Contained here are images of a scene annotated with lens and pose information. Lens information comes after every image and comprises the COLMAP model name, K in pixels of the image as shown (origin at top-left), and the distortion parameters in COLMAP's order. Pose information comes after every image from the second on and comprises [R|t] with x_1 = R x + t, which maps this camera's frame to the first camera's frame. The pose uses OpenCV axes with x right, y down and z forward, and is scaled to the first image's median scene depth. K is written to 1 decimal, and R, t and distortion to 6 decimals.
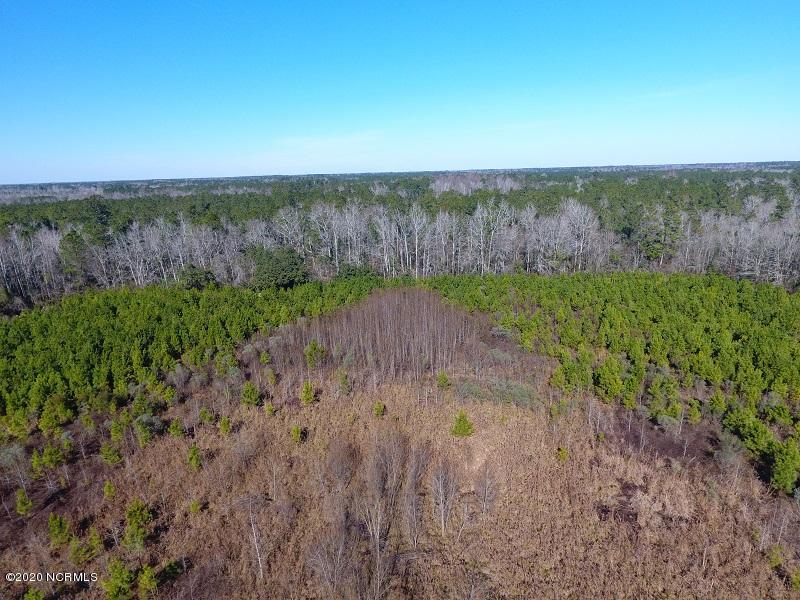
lens RADIAL K [[469.6, 0, 407.6], [0, 469.6, 297.4], [0, 0, 1]] dist [-0.005196, -0.000109]
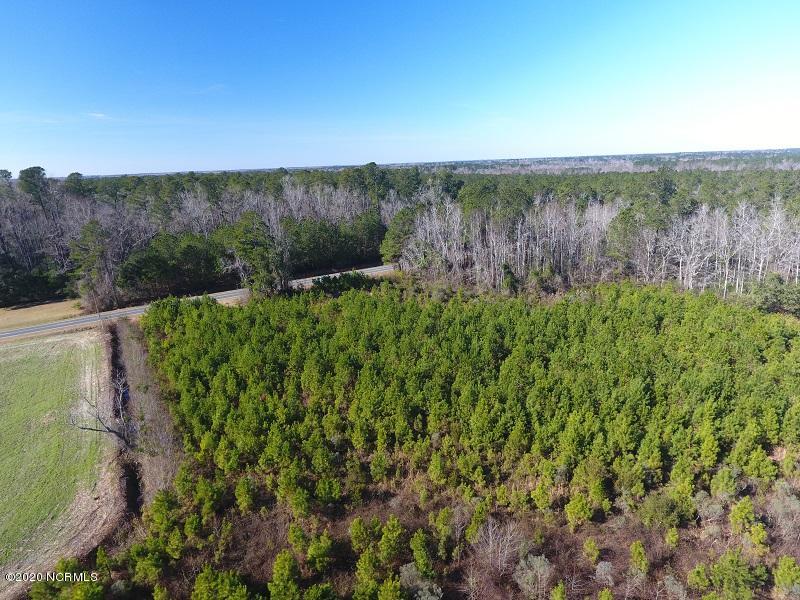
lens RADIAL K [[469.6, 0, 407.6], [0, 469.6, 297.4], [0, 0, 1]] dist [-0.005196, -0.000109]
pose [[0.550172, 0.240879, -0.799555, -0.311720], [-0.198135, 0.967805, 0.155231, -0.057842], [0.811205, 0.073016, 0.580185, 0.277034]]
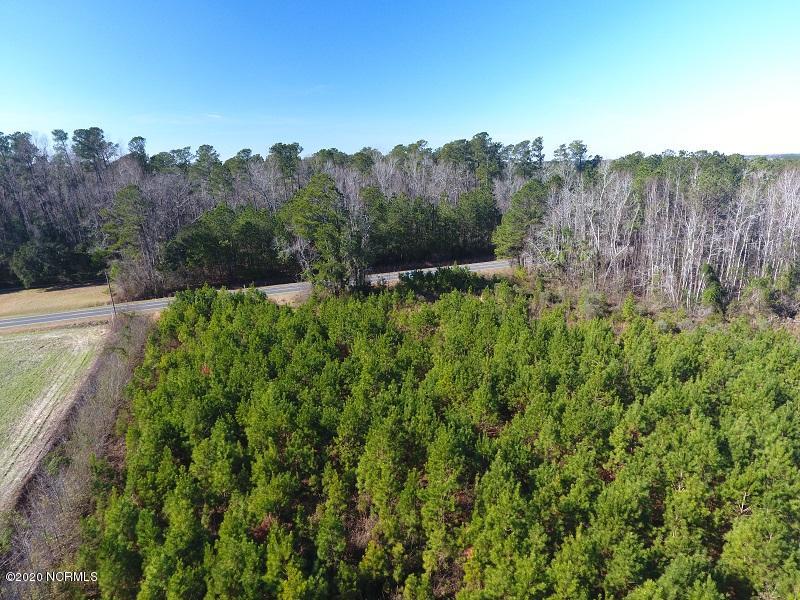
lens RADIAL K [[466.7, 0, 406.8], [0, 466.7, 302.2], [0, 0, 1]] dist [-0.003890, -0.000699]
pose [[0.373809, 0.278733, -0.884633, -0.686885], [-0.224622, 0.952589, 0.205229, 0.011314], [0.899895, 0.121991, 0.418696, 0.456116]]
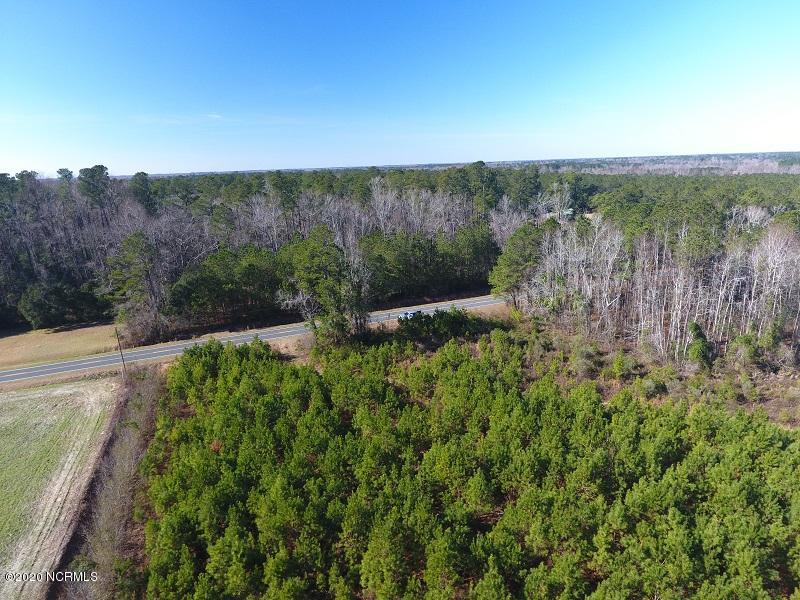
lens RADIAL K [[466.7, 0, 406.8], [0, 466.7, 302.2], [0, 0, 1]] dist [-0.003890, -0.000699]
pose [[0.377285, 0.279716, -0.882845, -0.687571], [-0.219616, 0.953127, 0.208130, -0.091206], [0.899680, 0.115363, 0.421030, 0.431230]]
